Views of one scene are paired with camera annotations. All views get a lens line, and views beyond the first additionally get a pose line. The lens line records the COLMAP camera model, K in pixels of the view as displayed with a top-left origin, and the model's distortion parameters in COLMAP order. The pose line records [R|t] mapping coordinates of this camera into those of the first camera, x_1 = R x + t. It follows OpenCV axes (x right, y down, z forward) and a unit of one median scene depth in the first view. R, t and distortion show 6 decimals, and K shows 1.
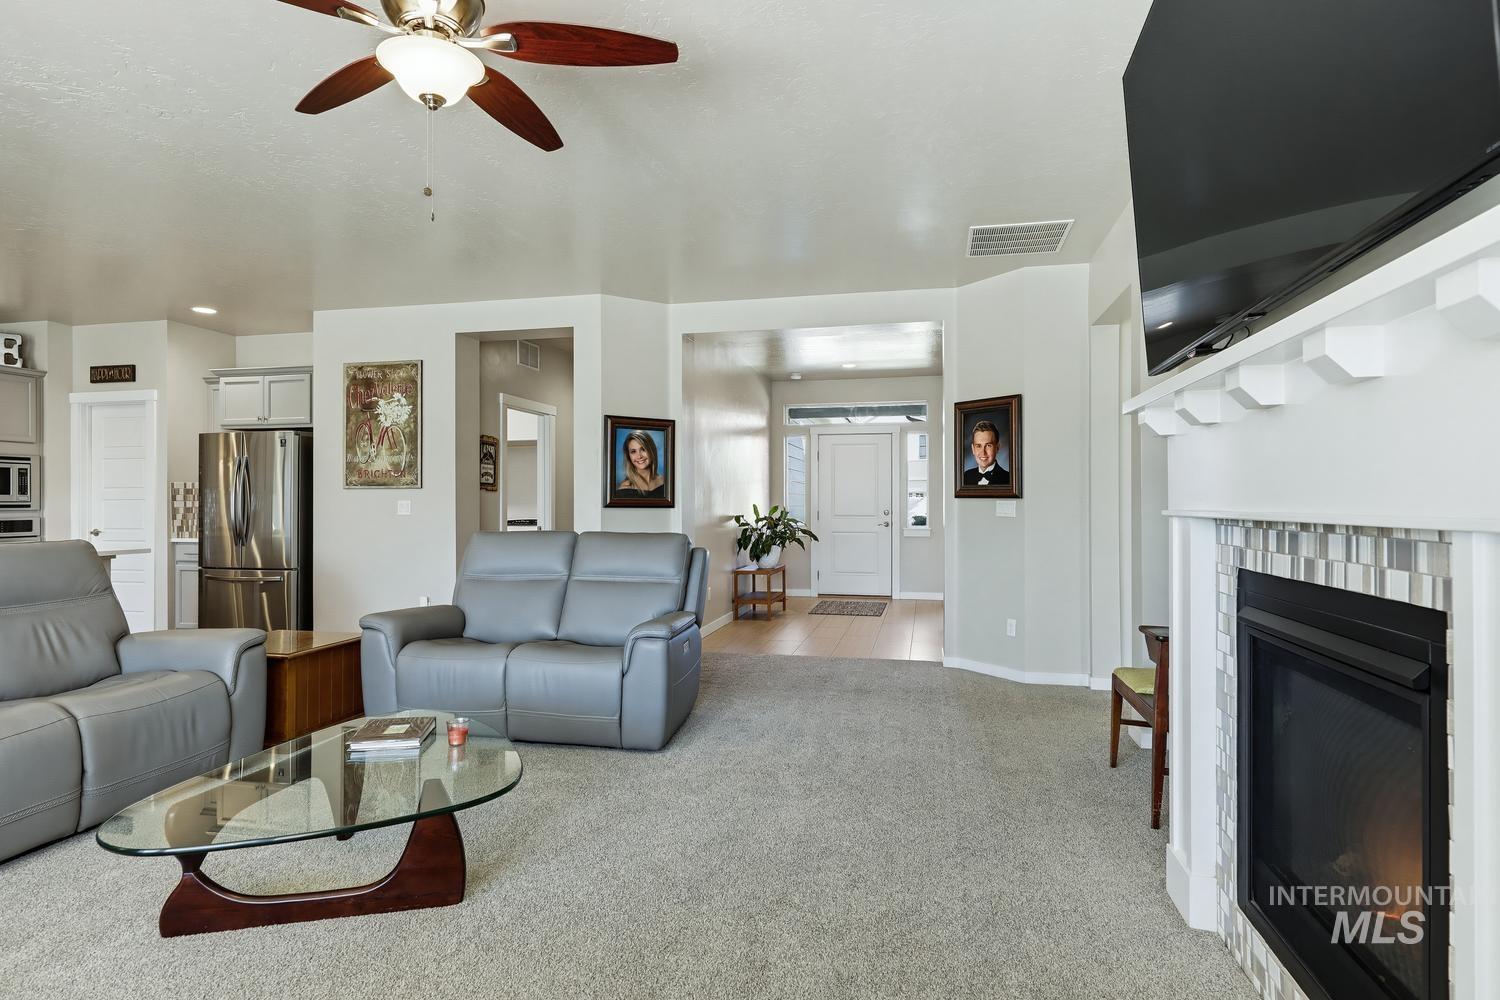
lens RADIAL K [[798.6, 0, 758.9], [0, 798.6, 499.9], [0, 0, 1]] dist [0.002724, -0.001082]
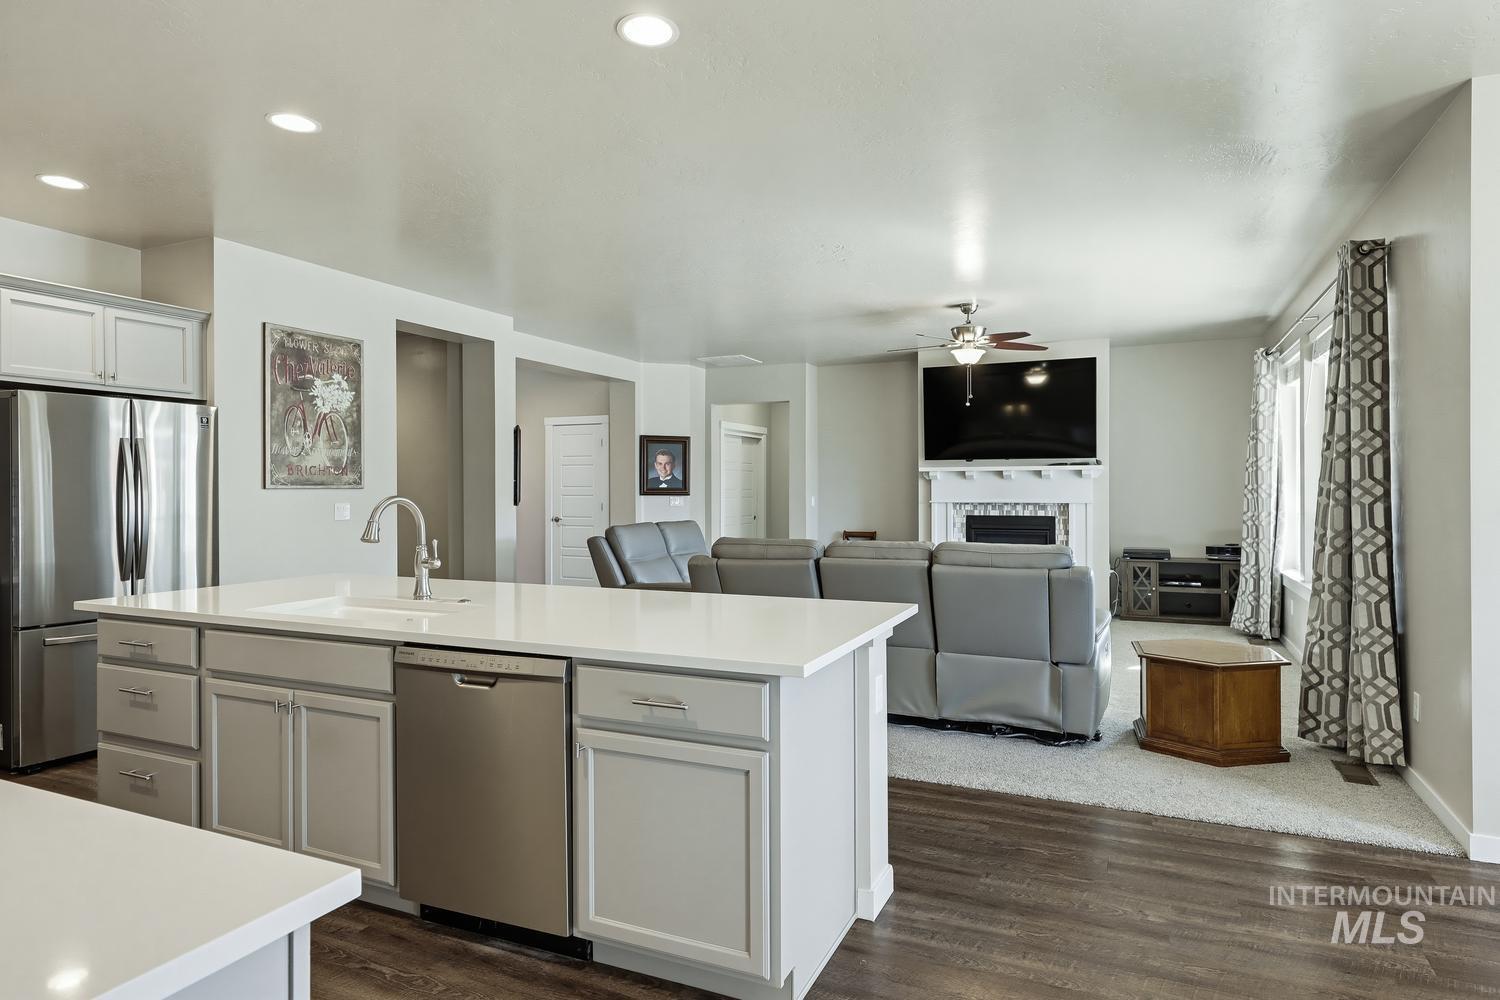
lens RADIAL K [[798.6, 0, 773.4], [0, 798.6, 479.9], [0, 0, 1]] dist [0.002724, -0.001082]
pose [[0.203166, 0.009281, 0.979100, -1.178990], [-0.003501, 0.999956, -0.008753, -0.017409], [-0.979138, -0.001650, 0.203189, 0.380649]]
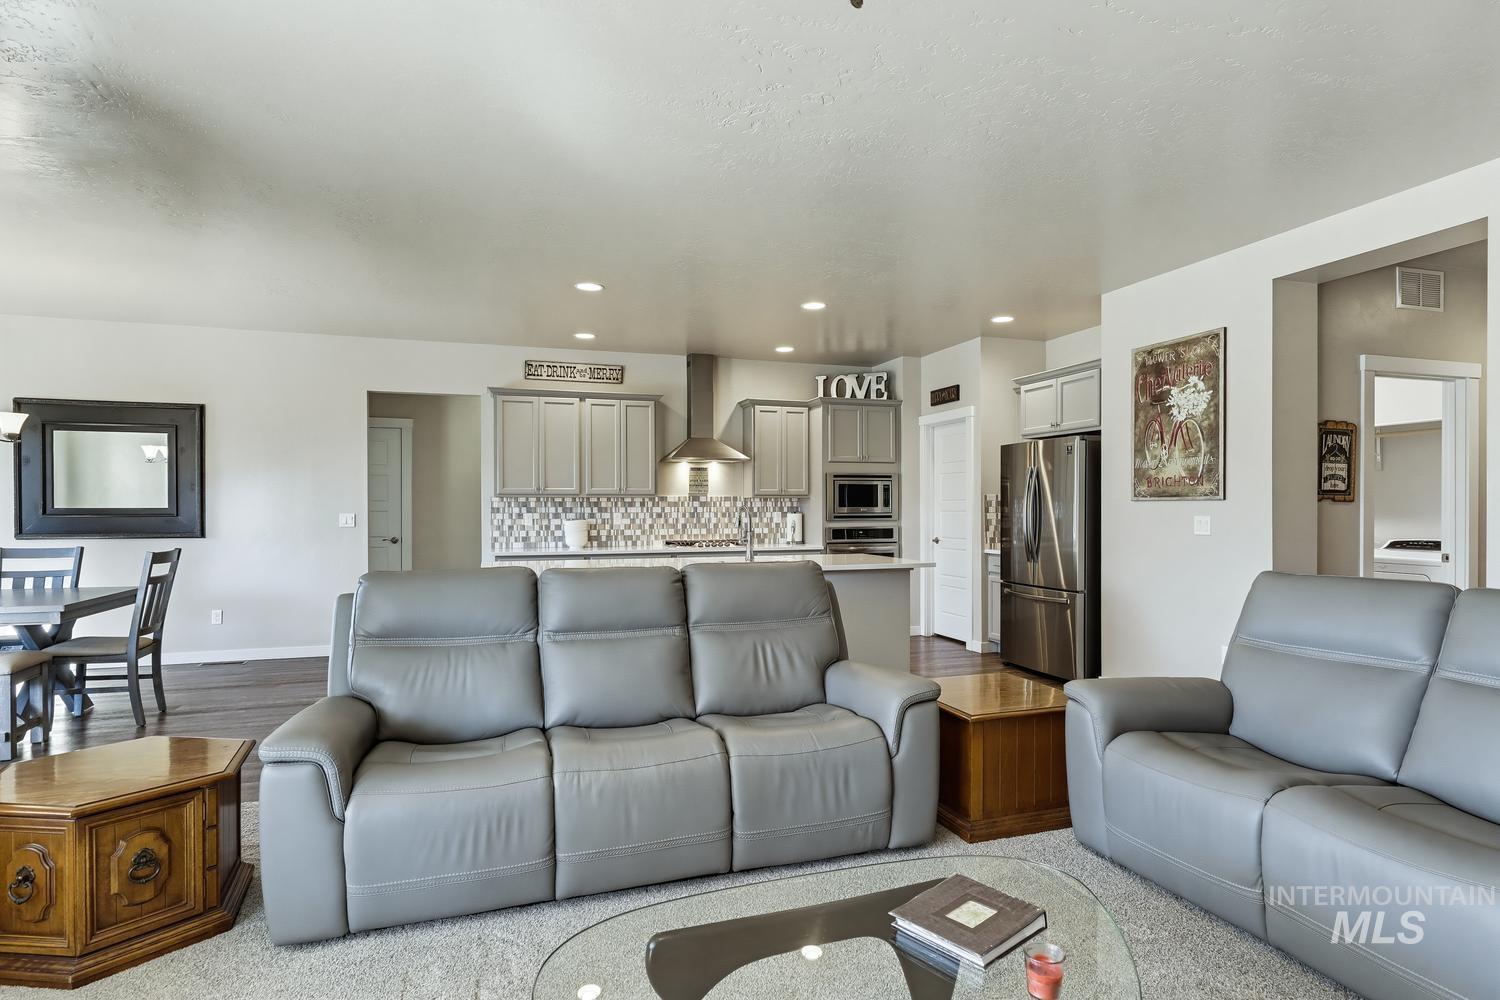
lens RADIAL K [[798.6, 0, 748.9], [0, 798.6, 511.6], [0, 0, 1]] dist [0.002724, -0.001082]
pose [[0.506929, 0.006504, -0.861963, -0.004103], [0.005749, 0.999924, 0.010927, -0.014163], [0.861968, -0.010494, 0.506853, 0.237140]]
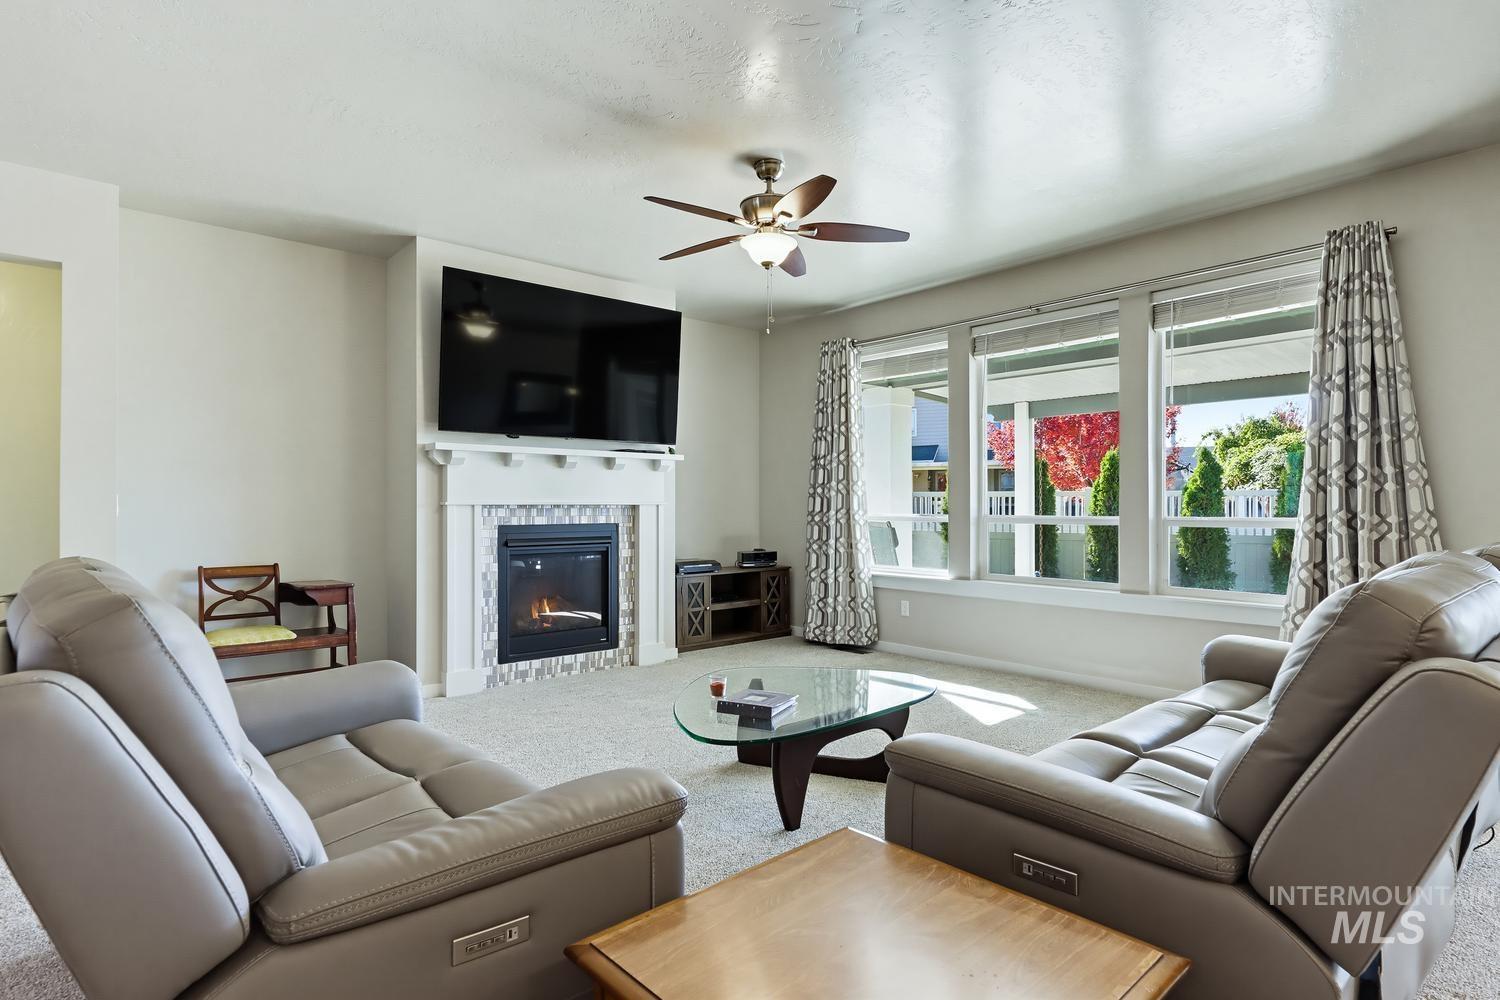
lens RADIAL K [[788.4, 0, 769.5], [0, 788.4, 507.7], [0, 0, 1]] dist [0.008070, -0.003812]
pose [[-0.805965, -0.002902, 0.591956, -0.501106], [-0.002239, 0.999996, 0.001853, 0.008140], [-0.591959, 0.000168, -0.805968, 0.821482]]
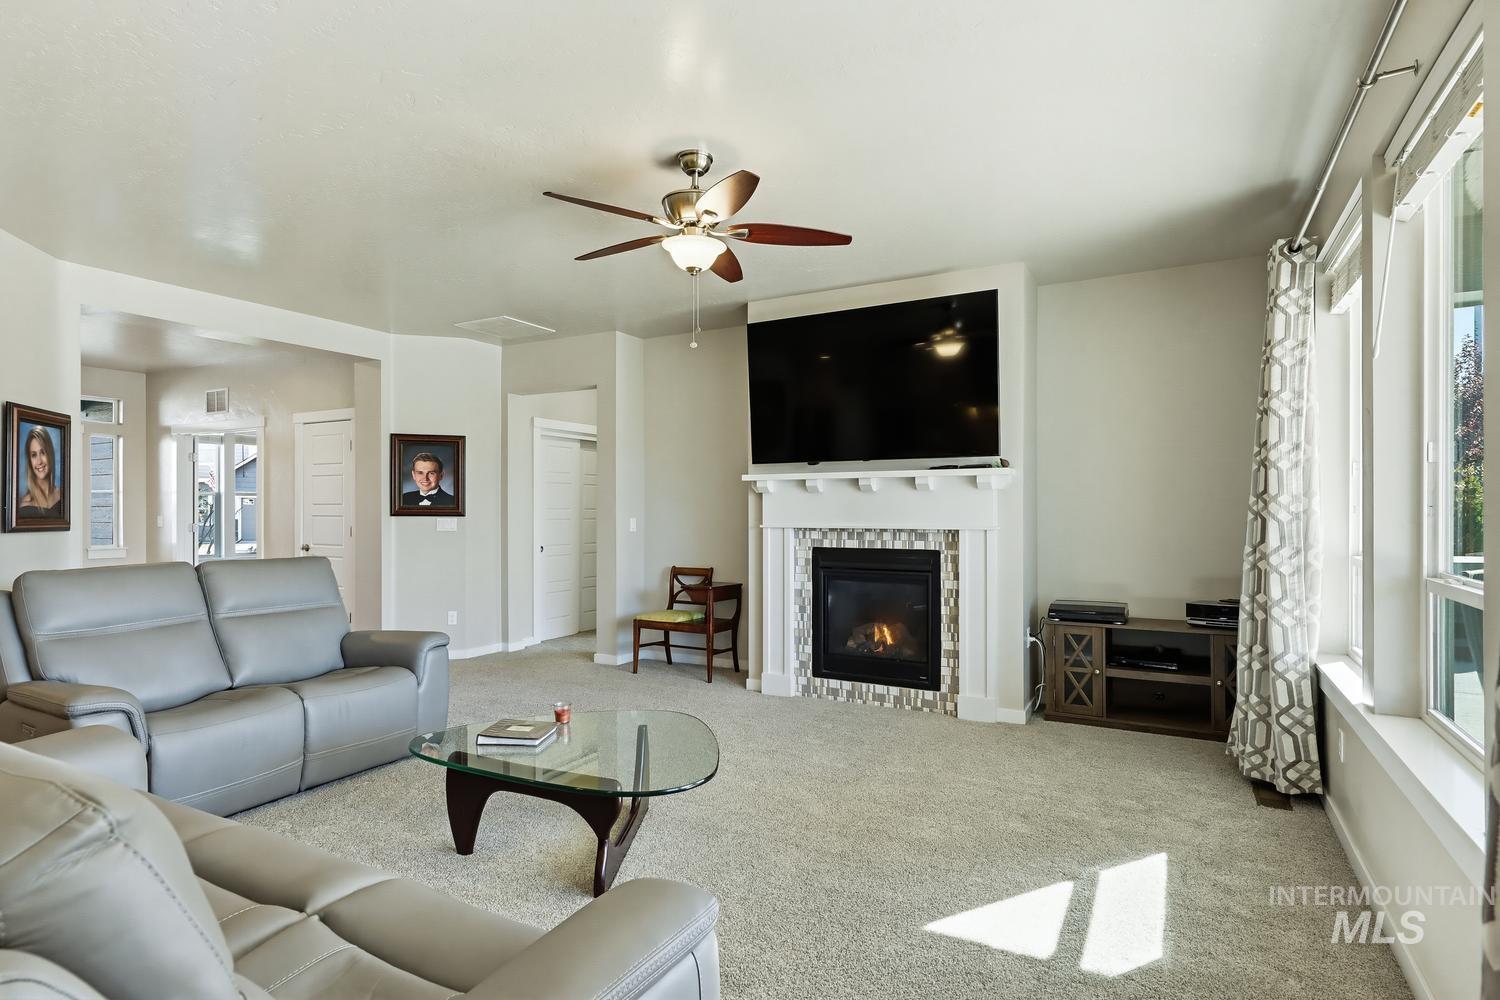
lens RADIAL K [[788.4, 0, 749.6], [0, 788.4, 520.7], [0, 0, 1]] dist [0.008070, -0.003812]
pose [[0.283063, -0.013281, 0.959009, -0.643966], [-0.003653, 0.999882, 0.014925, -0.012874], [-0.959094, -0.007728, 0.282981, 0.157870]]
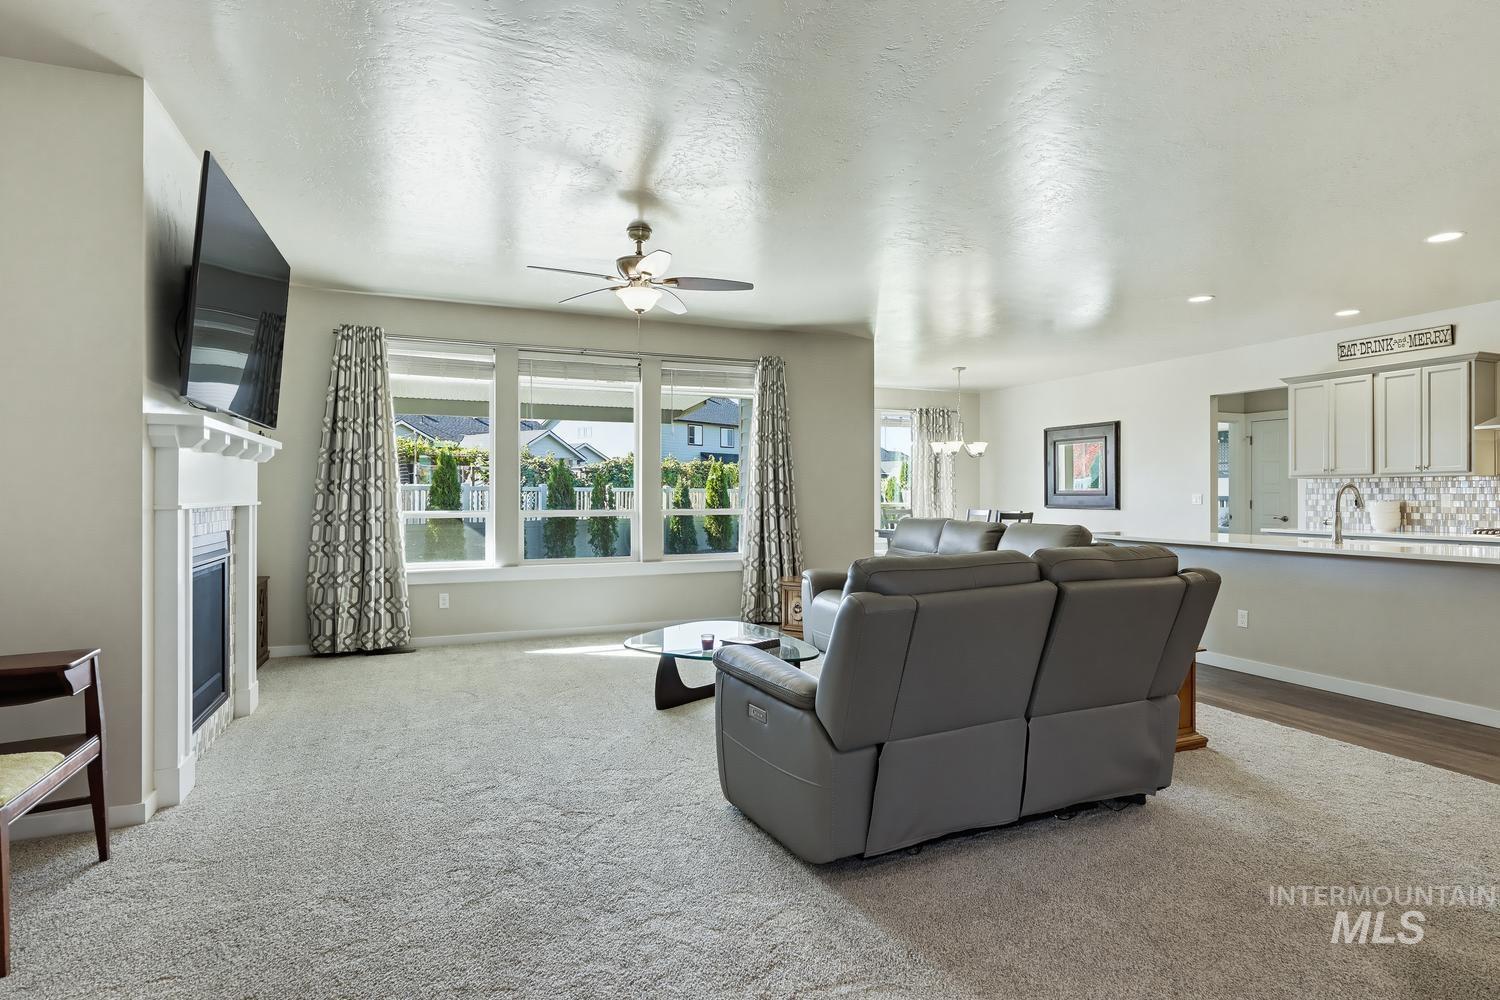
lens RADIAL K [[788.4, 0, 771.4], [0, 788.4, 492.2], [0, 0, 1]] dist [0.008070, -0.003812]
pose [[-0.810535, -0.001974, -0.585687, 0.185423], [0.003106, 0.999966, -0.007670, 0.002543], [0.585682, -0.008036, -0.810501, 1.011036]]
